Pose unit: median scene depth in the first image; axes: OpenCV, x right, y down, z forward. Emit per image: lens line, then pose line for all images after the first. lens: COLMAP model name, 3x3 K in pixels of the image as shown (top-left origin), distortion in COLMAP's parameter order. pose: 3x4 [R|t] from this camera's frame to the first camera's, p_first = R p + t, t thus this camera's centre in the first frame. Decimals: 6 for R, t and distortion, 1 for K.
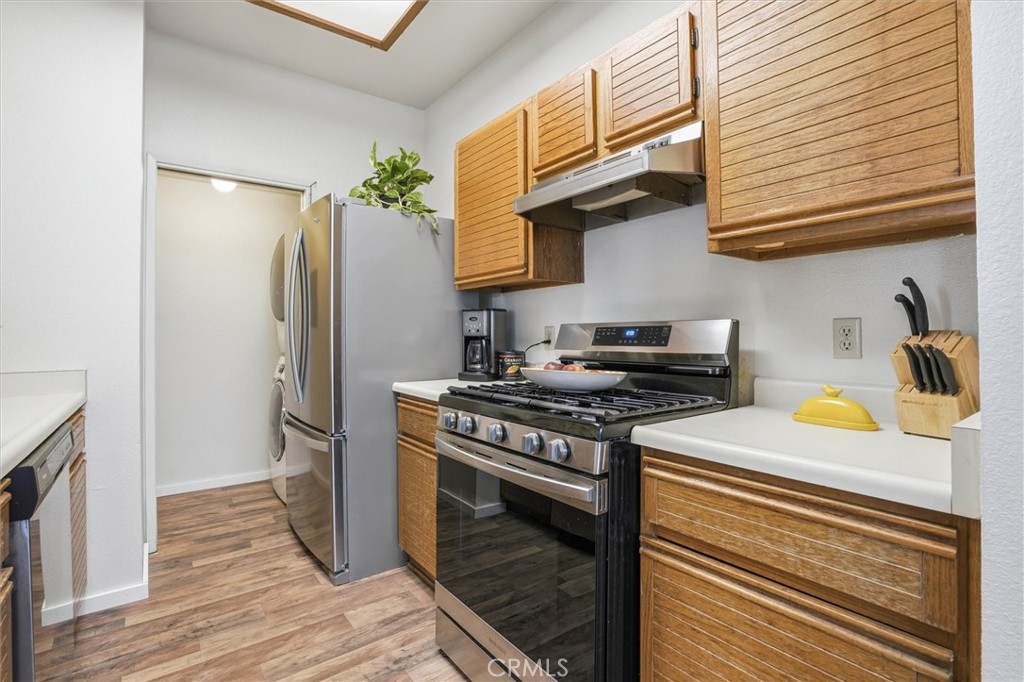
lens RADIAL K [[483.1, 0, 517.5], [0, 483.1, 330.5], [0, 0, 1]] dist [-0.048566, 0.013435]
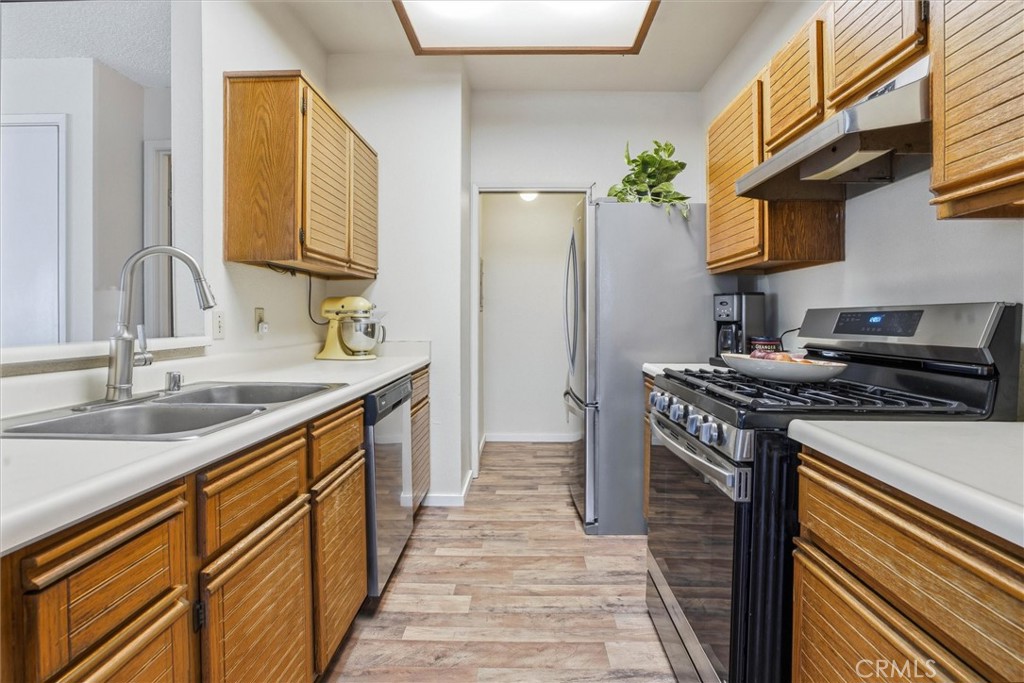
lens RADIAL K [[483.1, 0, 509.3], [0, 483.1, 321.6], [0, 0, 1]] dist [-0.048566, 0.013435]
pose [[0.782730, 0.010947, -0.622265, 0.236655], [-0.001069, 0.999867, 0.016246, -0.003599], [0.622360, -0.012051, 0.782638, -0.038315]]
